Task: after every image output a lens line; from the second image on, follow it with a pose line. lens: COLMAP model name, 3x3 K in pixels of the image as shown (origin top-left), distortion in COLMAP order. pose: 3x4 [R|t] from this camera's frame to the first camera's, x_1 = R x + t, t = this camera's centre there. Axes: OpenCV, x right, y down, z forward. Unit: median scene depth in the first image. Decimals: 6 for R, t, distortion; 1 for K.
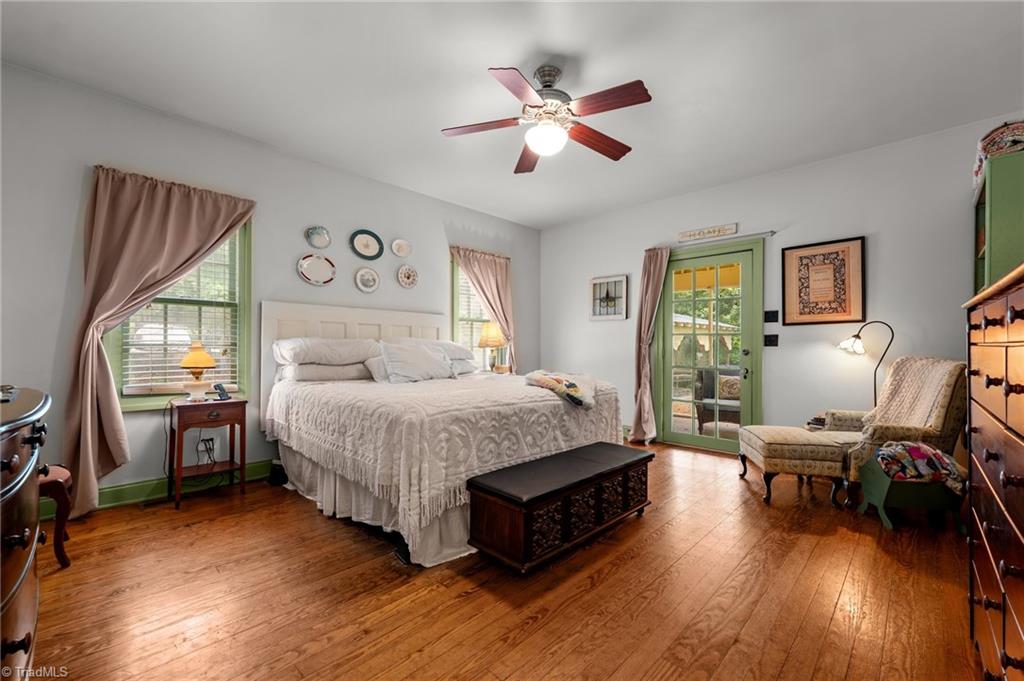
lens RADIAL K [[423.1, 0, 519.5], [0, 423.1, 344.2], [0, 0, 1]] dist [0.003156, 0.000167]
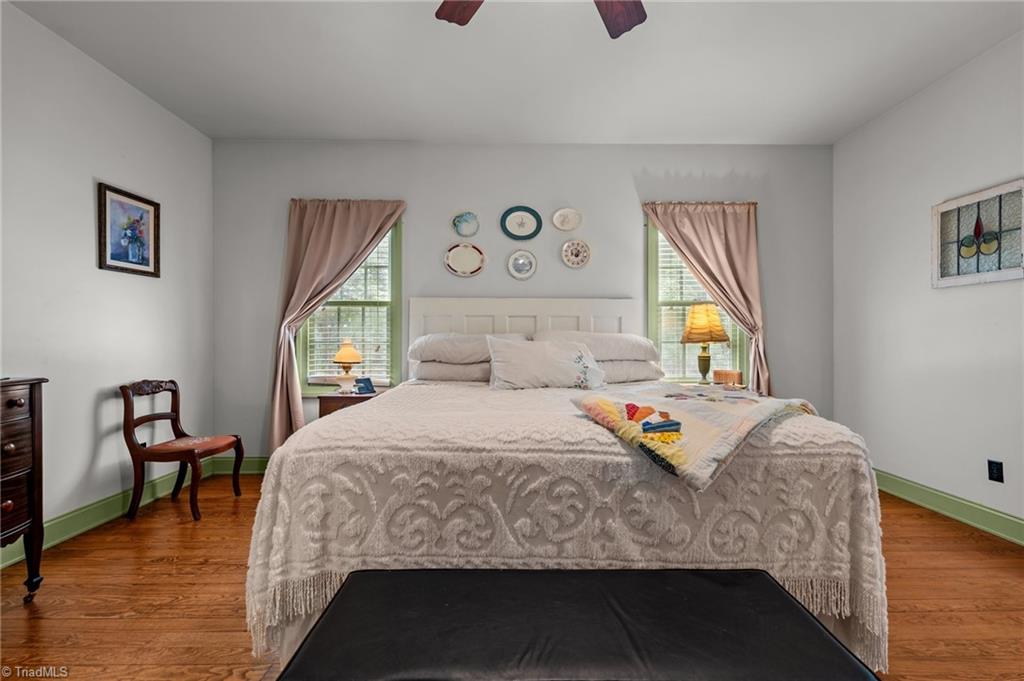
lens RADIAL K [[423.1, 0, 511.5], [0, 423.1, 339.0], [0, 0, 1]] dist [0.003156, 0.000167]
pose [[0.699476, -0.009266, -0.714596, 0.299458], [0.007736, 0.999956, -0.005394, 0.003896], [0.714614, -0.001755, 0.699517, 0.502446]]
